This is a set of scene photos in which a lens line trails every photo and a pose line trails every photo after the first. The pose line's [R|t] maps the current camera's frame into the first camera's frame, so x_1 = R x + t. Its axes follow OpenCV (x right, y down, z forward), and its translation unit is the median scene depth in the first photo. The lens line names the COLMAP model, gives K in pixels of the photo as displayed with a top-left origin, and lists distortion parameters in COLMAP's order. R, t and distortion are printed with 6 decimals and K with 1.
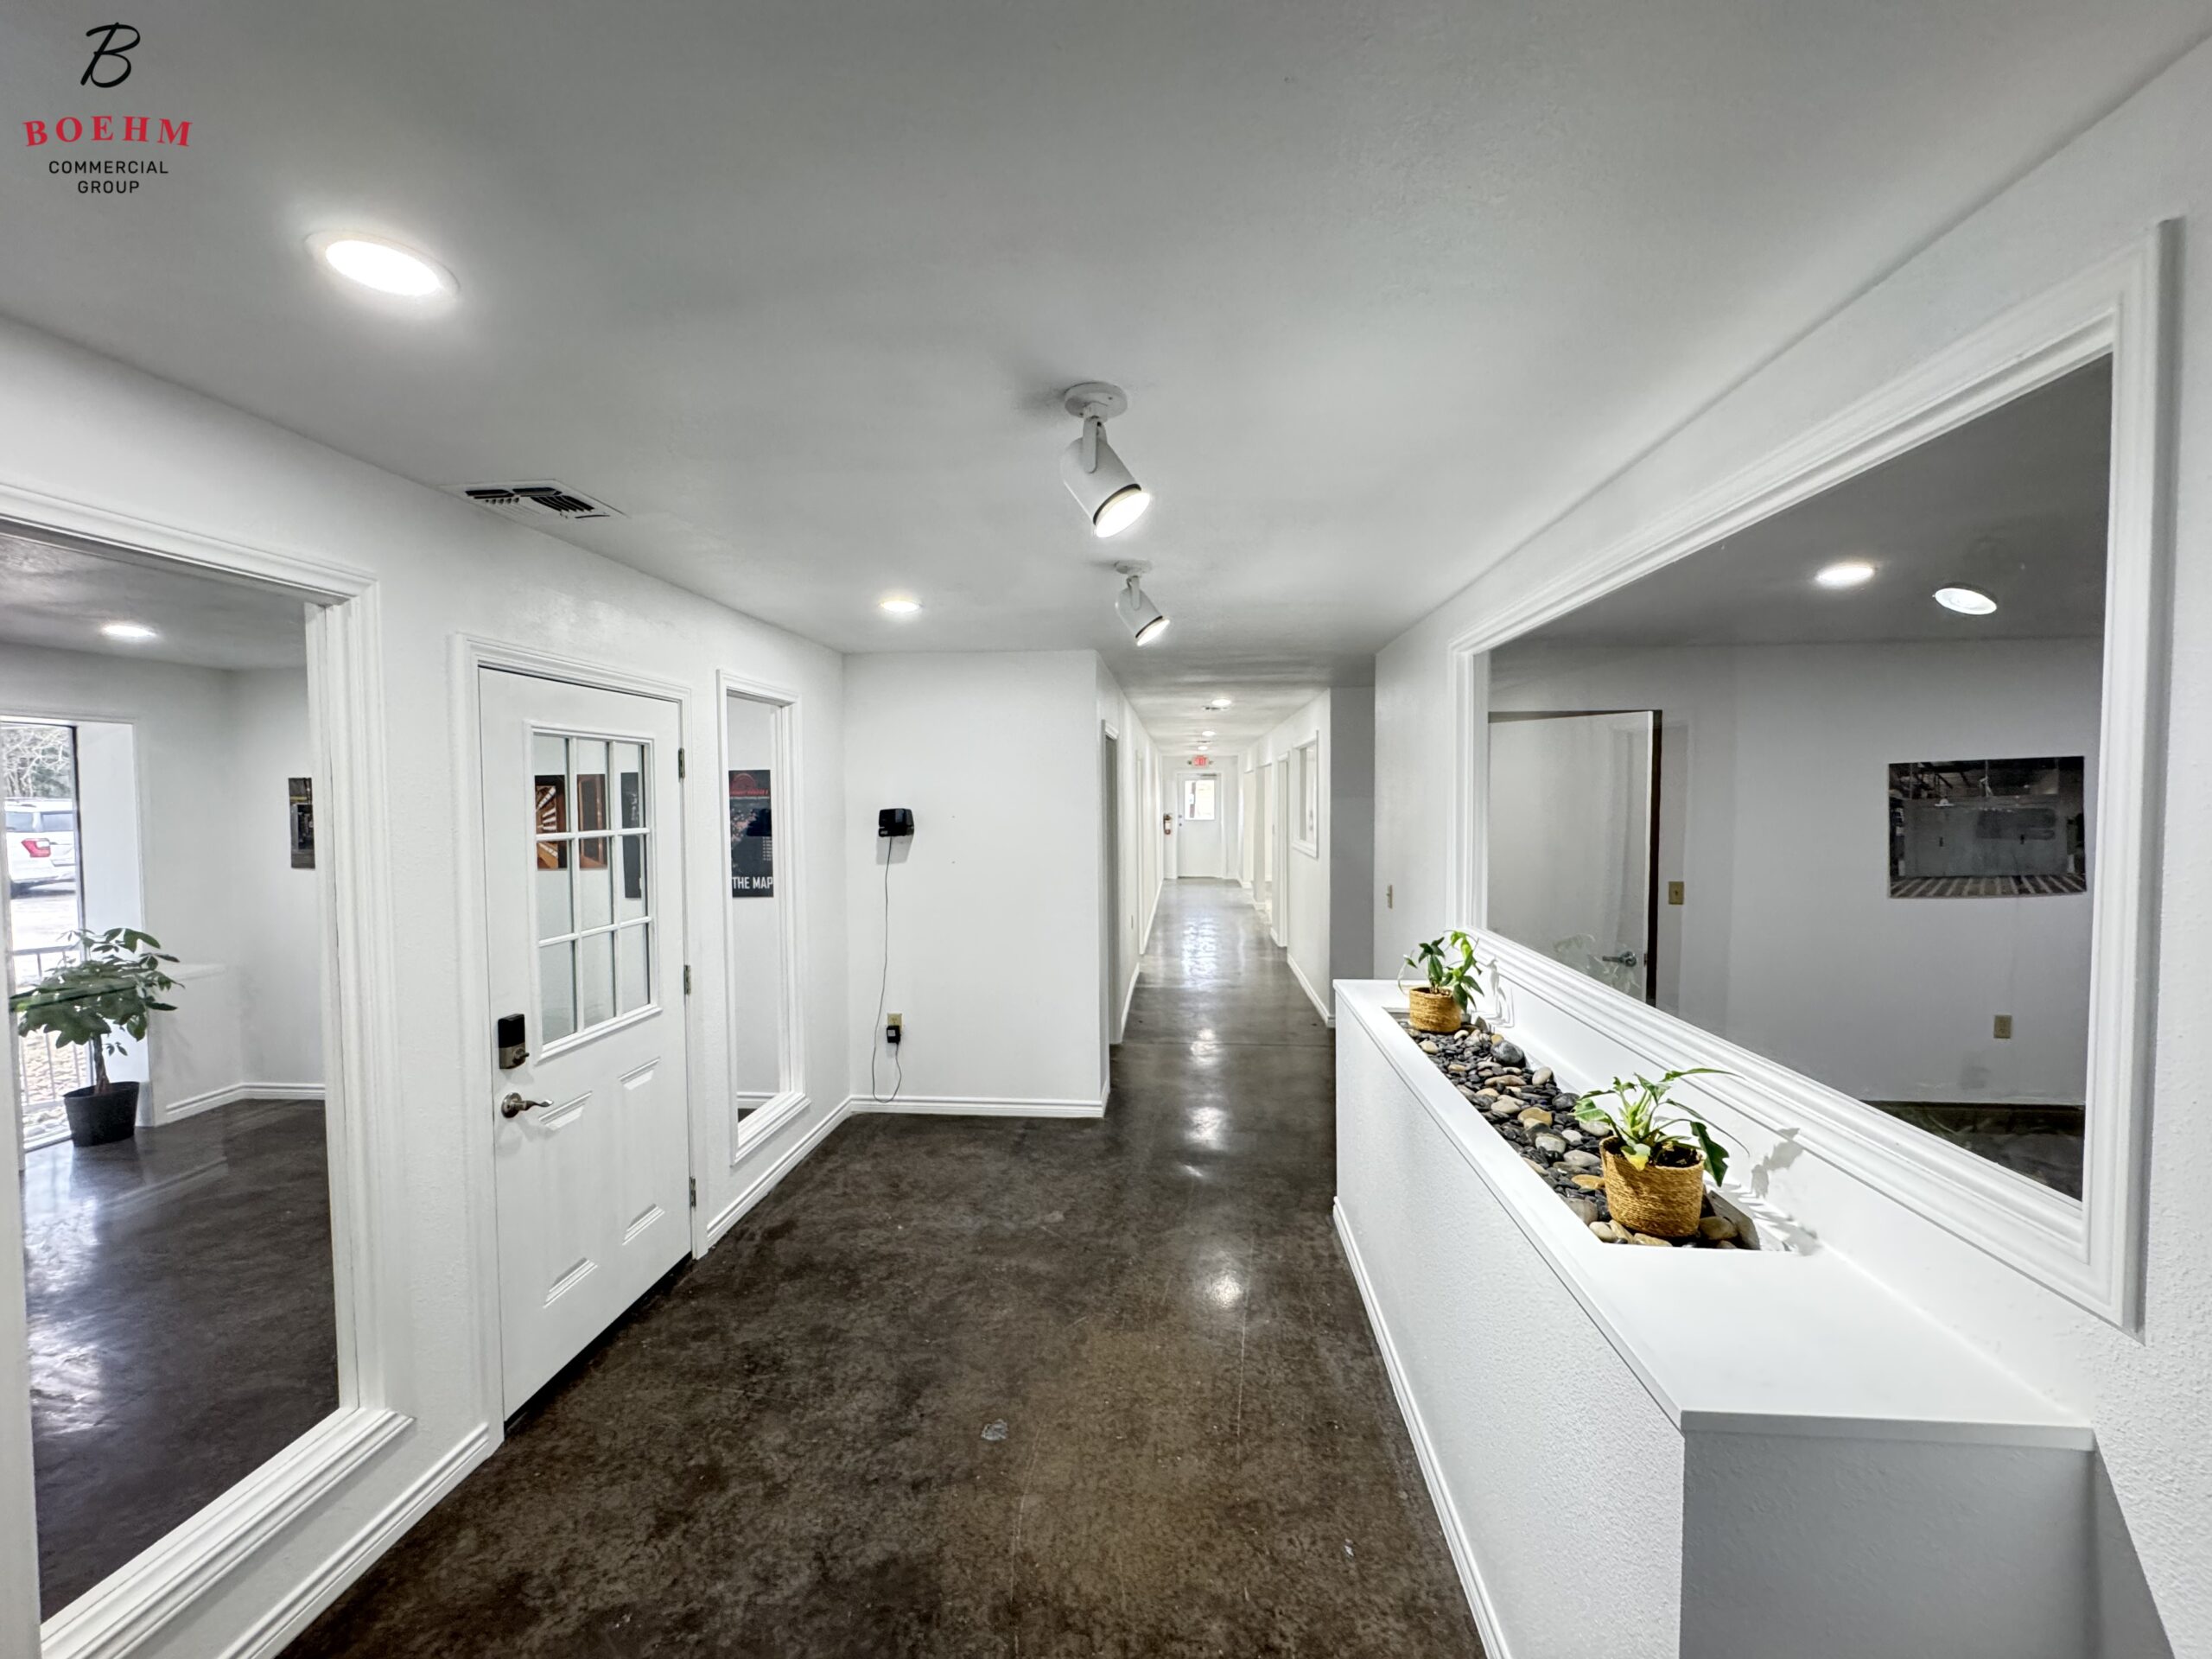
lens RADIAL K [[885.4, 0, 1106.0], [0, 885.4, 826.8], [0, 0, 1]] dist [-0.003672, -0.000331]
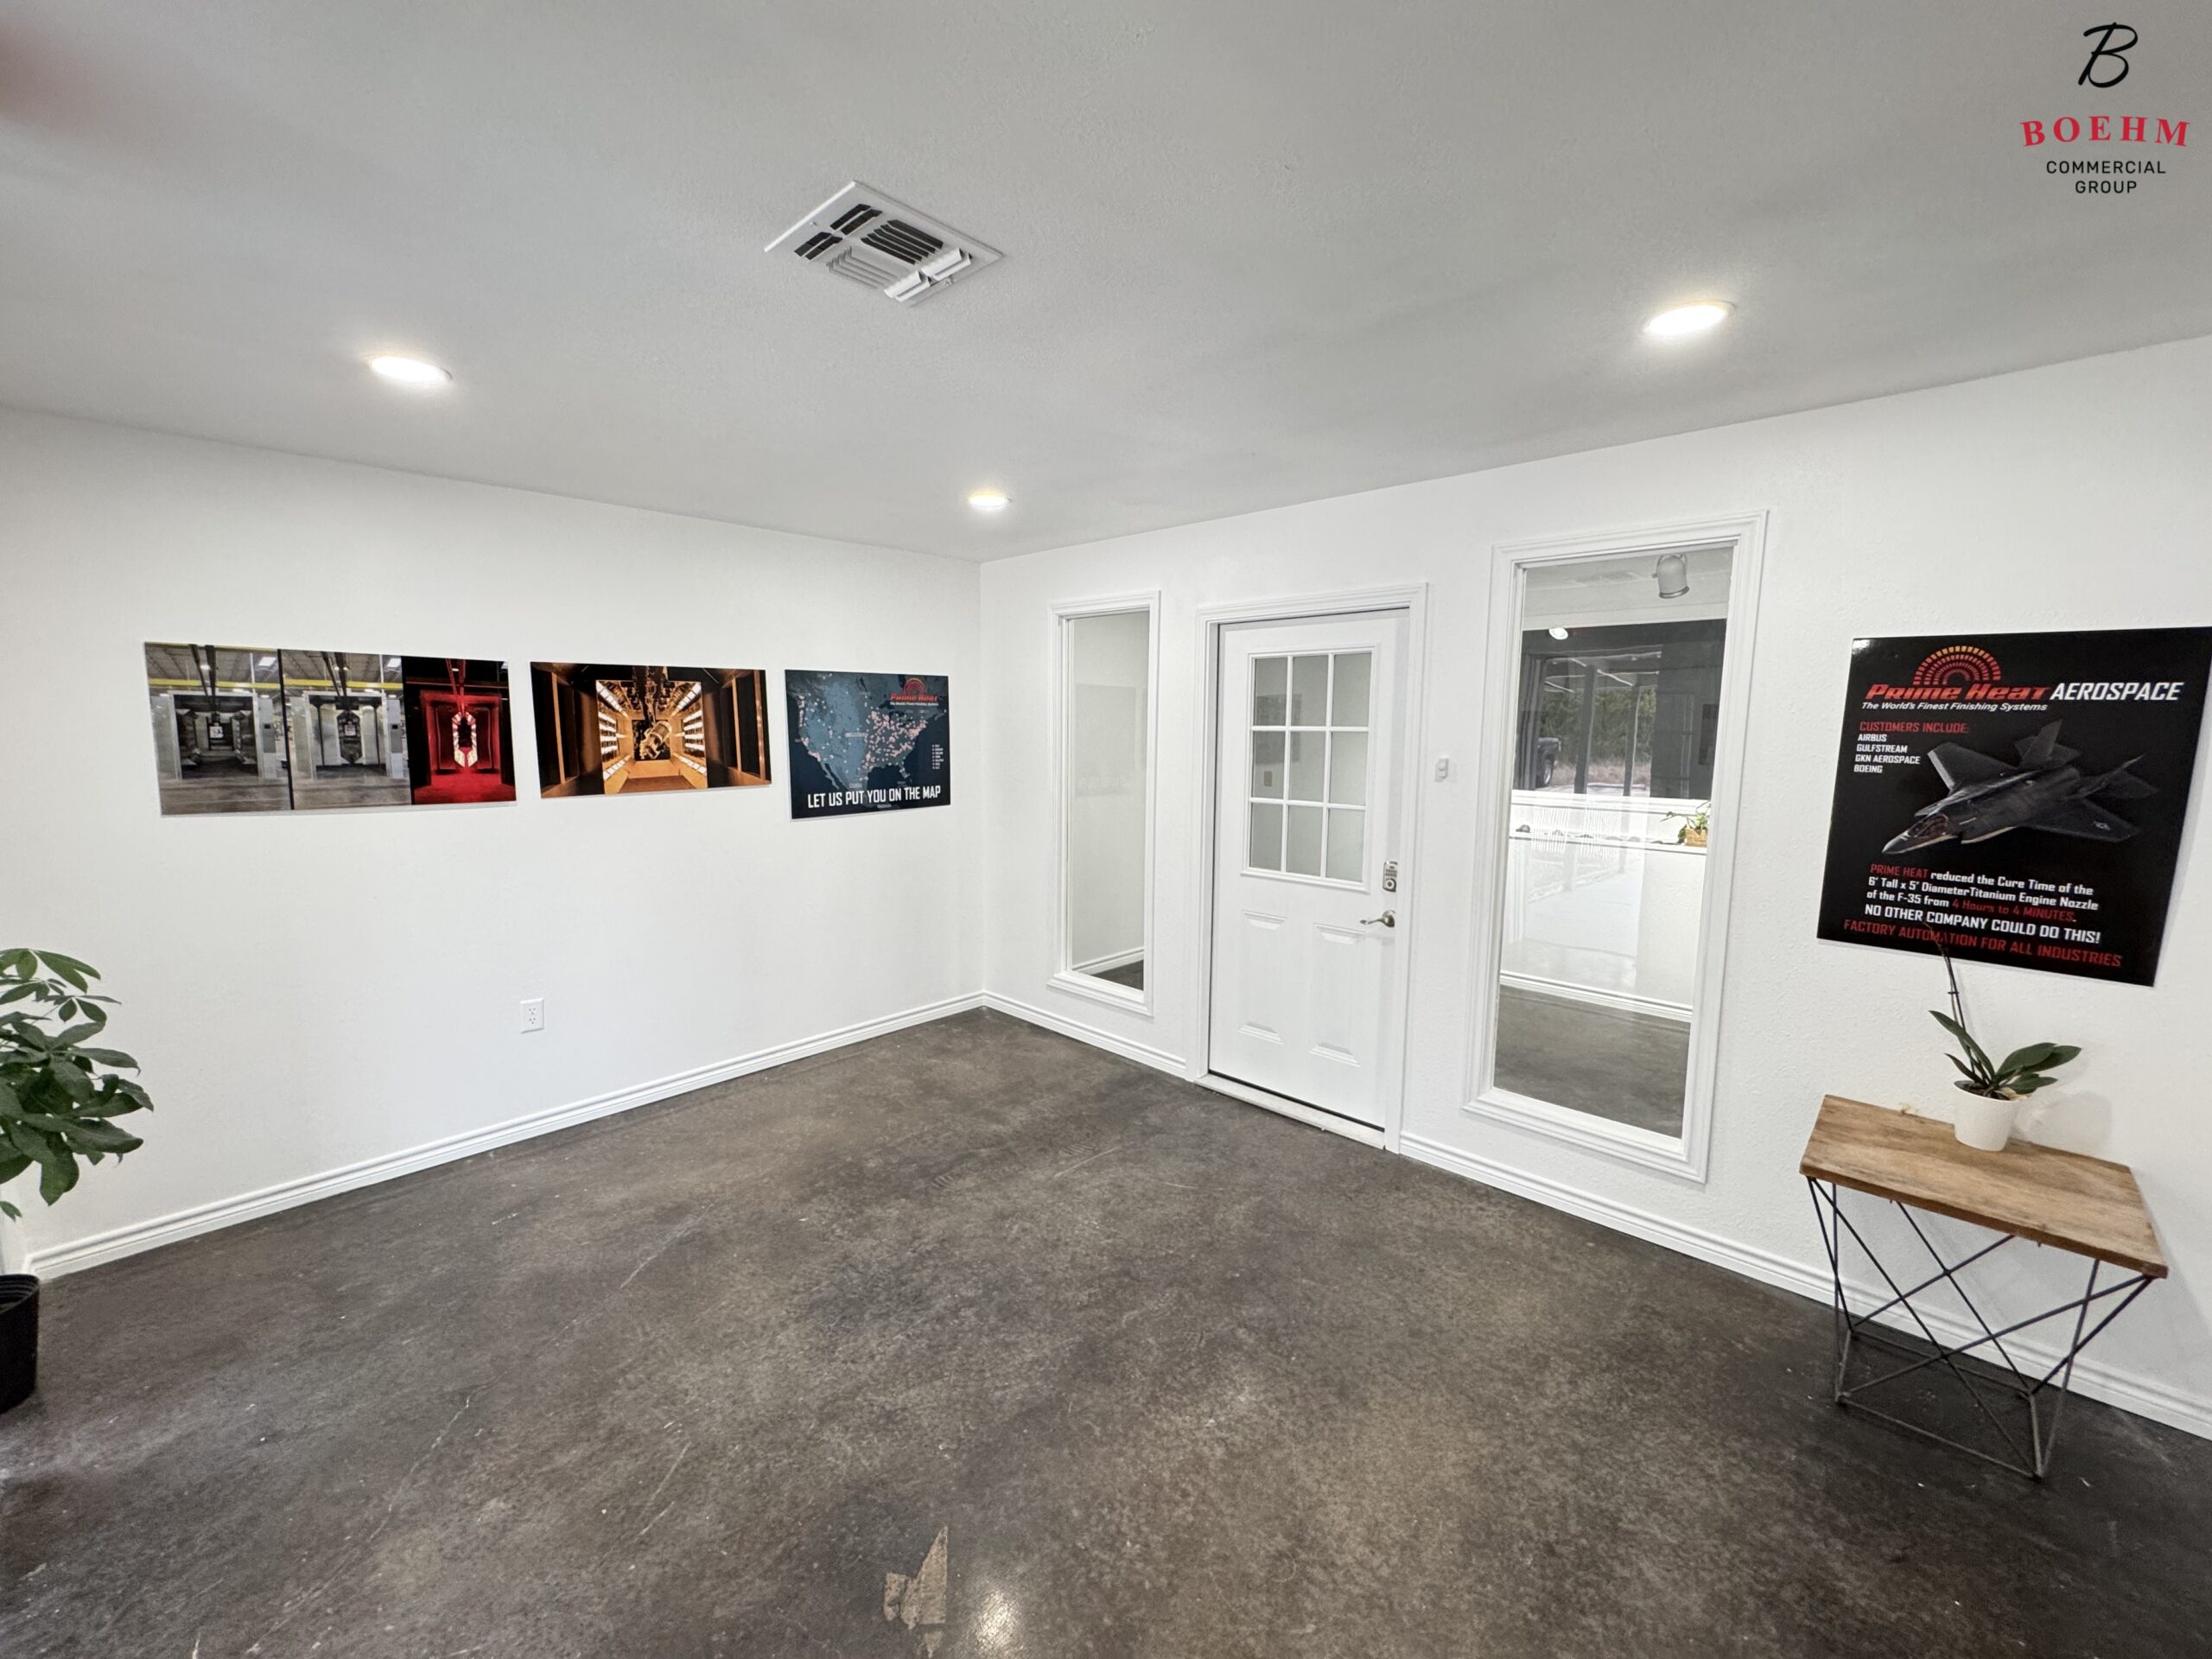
lens RADIAL K [[885.4, 0, 1099.6], [0, 885.4, 823.0], [0, 0, 1]] dist [-0.003672, -0.000331]
pose [[0.623834, -0.076278, 0.777826, -1.038469], [0.017411, 0.996335, 0.083742, 0.018519], [-0.781363, -0.038699, 0.622876, 0.240182]]
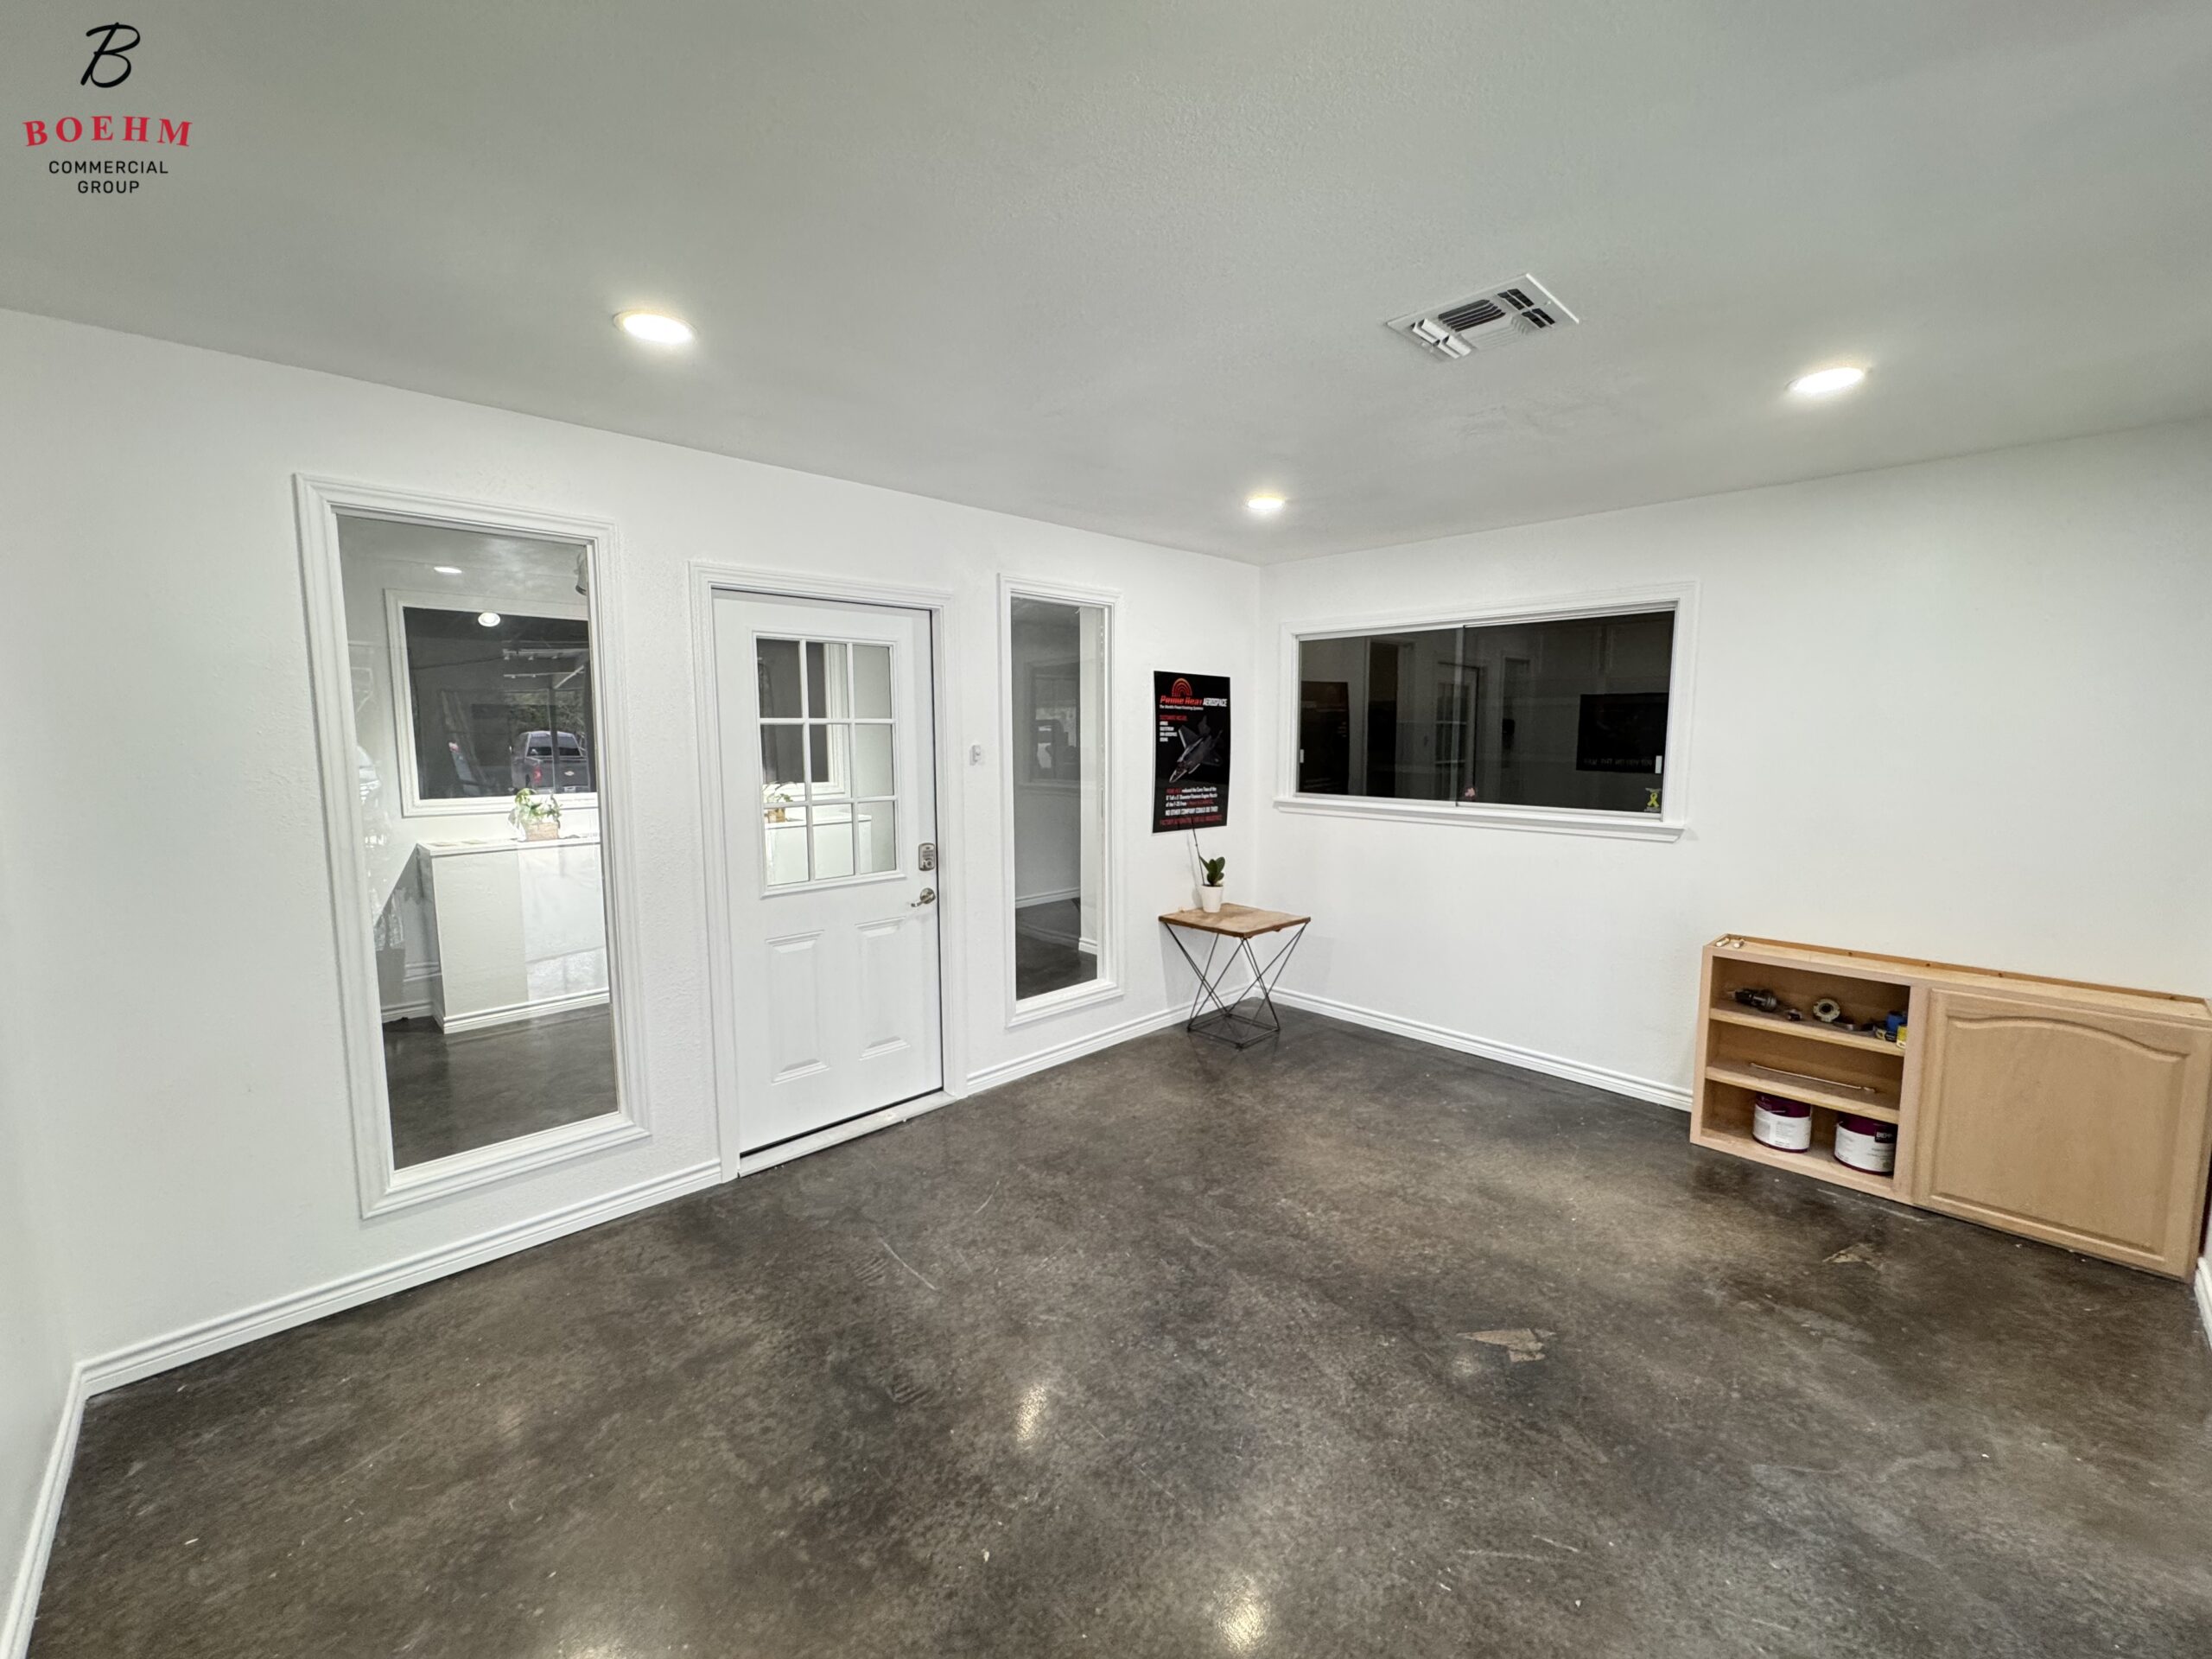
lens RADIAL K [[885.4, 0, 1103.6], [0, 885.4, 832.7], [0, 0, 1]] dist [-0.003672, -0.000331]
pose [[-0.752077, -0.067306, 0.655630, -0.961426], [0.033601, 0.989563, 0.140132, 0.000919], [-0.658219, 0.127419, -0.741965, 0.973153]]
